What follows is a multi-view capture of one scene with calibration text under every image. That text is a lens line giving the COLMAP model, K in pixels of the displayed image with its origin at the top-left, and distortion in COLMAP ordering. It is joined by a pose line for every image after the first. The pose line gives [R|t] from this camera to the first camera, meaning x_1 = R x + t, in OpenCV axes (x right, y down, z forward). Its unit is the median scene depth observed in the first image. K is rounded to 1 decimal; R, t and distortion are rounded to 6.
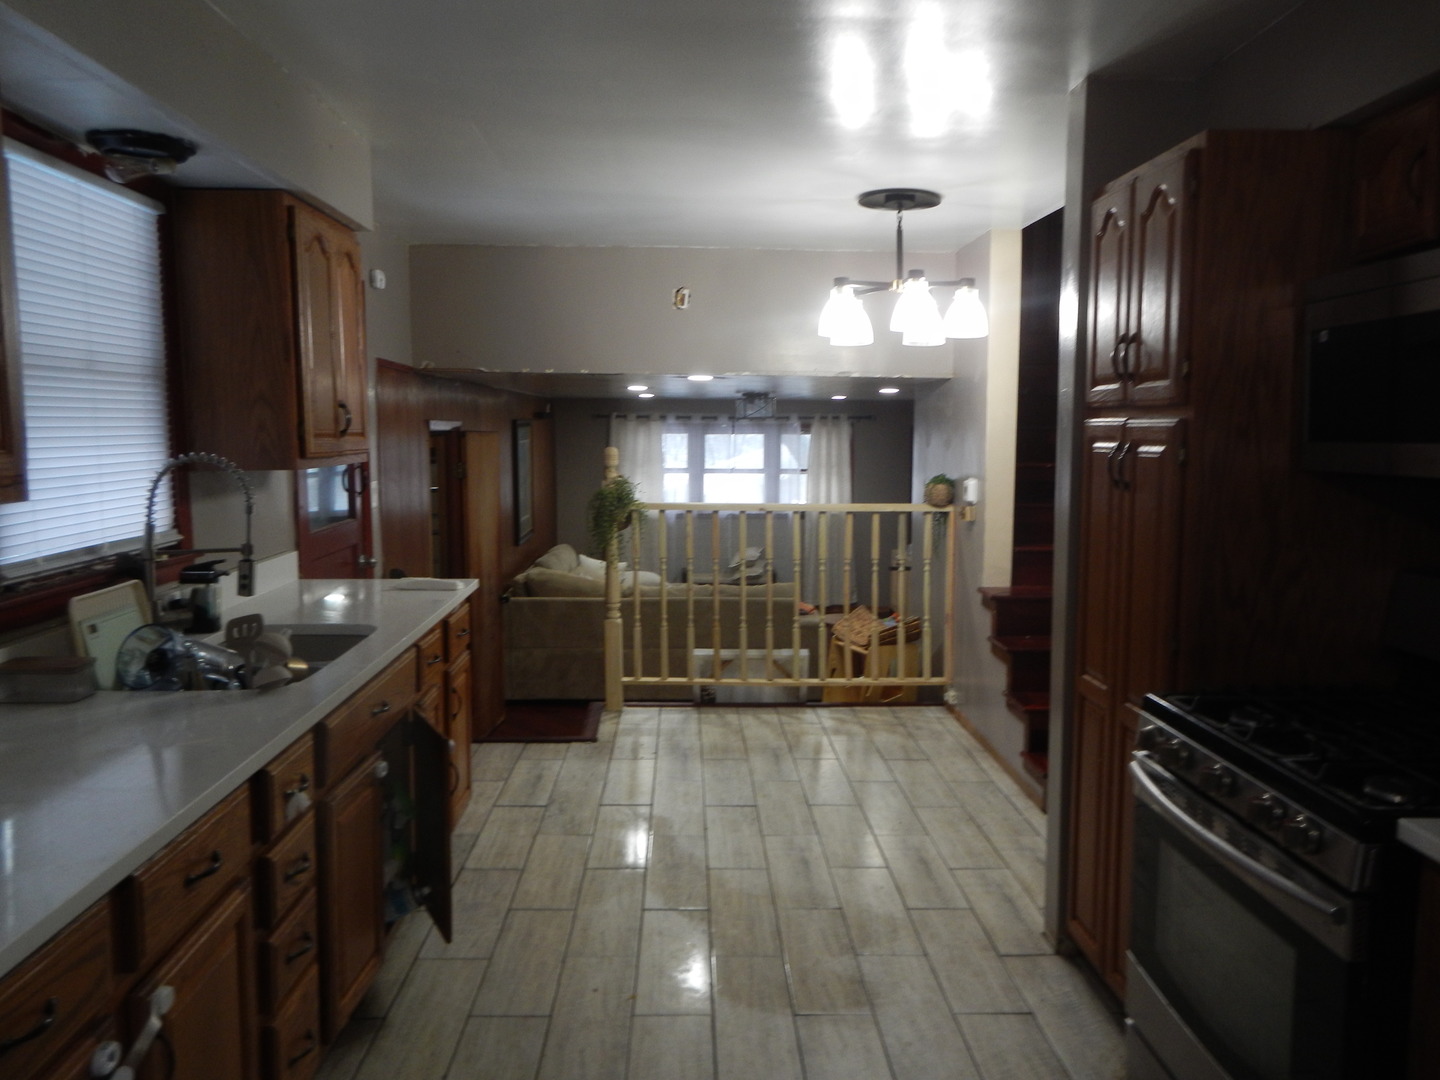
lens RADIAL K [[1112.4, 0, 724.3], [0, 1112.4, 538.5], [0, 0, 1]] dist [0.034961, 0.008756]
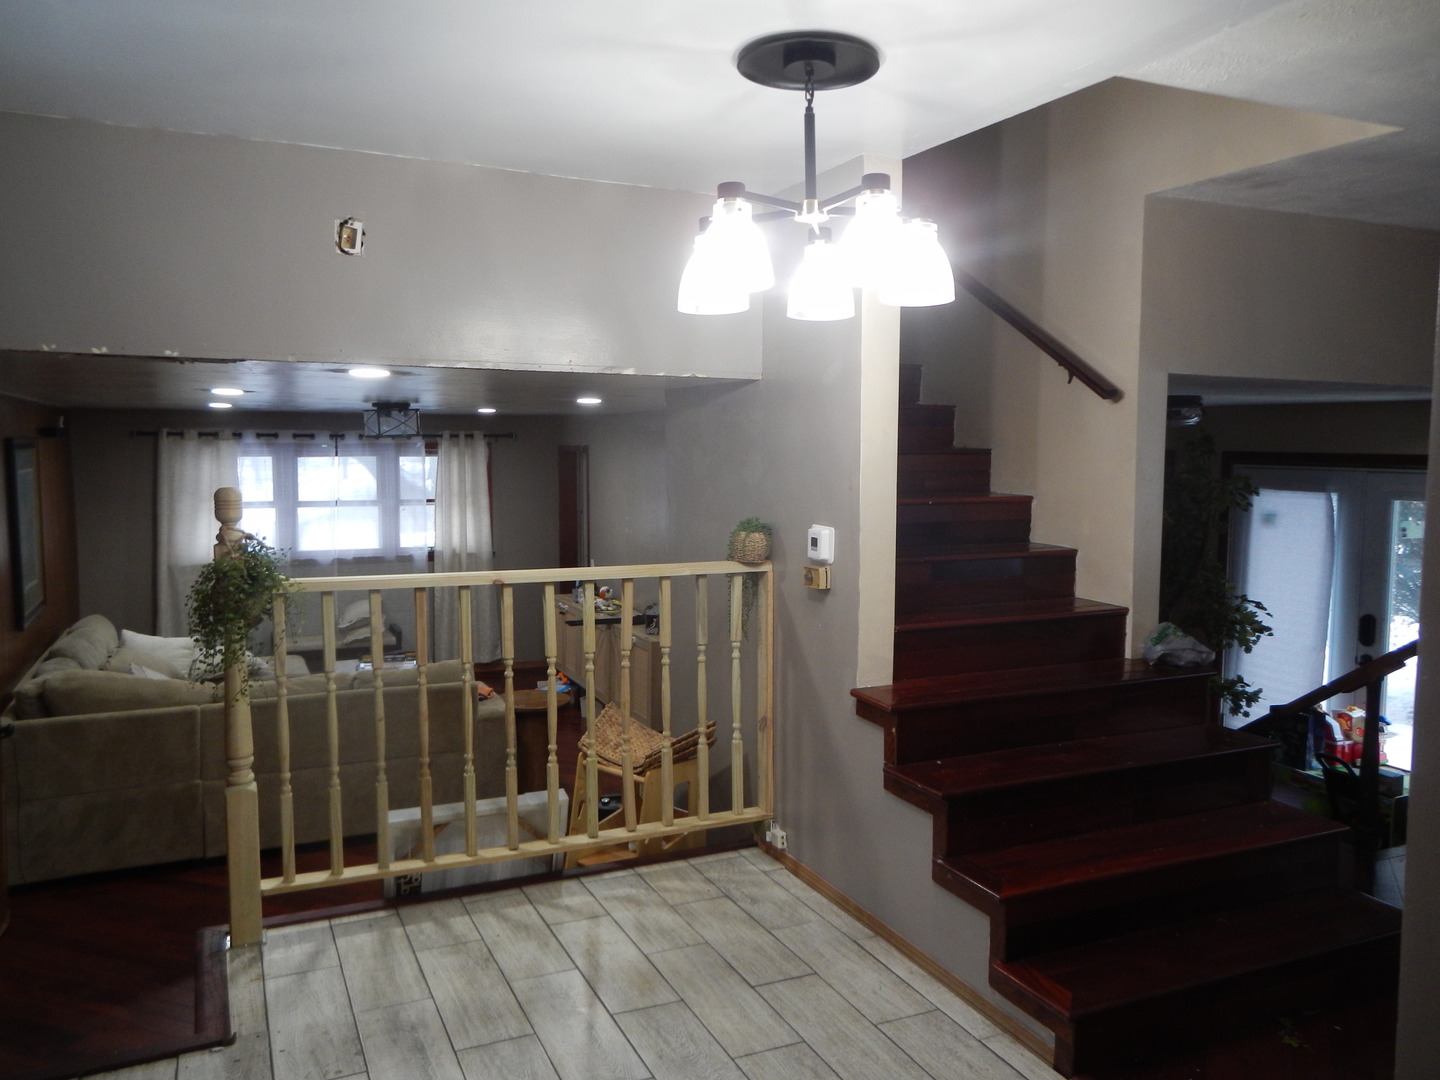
lens RADIAL K [[1112.4, 0, 724.3], [0, 1112.4, 538.5], [0, 0, 1]] dist [0.034961, 0.008756]
pose [[0.924562, -0.035498, 0.379375, -0.082365], [0.041564, 0.999105, -0.007807, -0.039082], [-0.378758, 0.022986, 0.925210, 0.355747]]
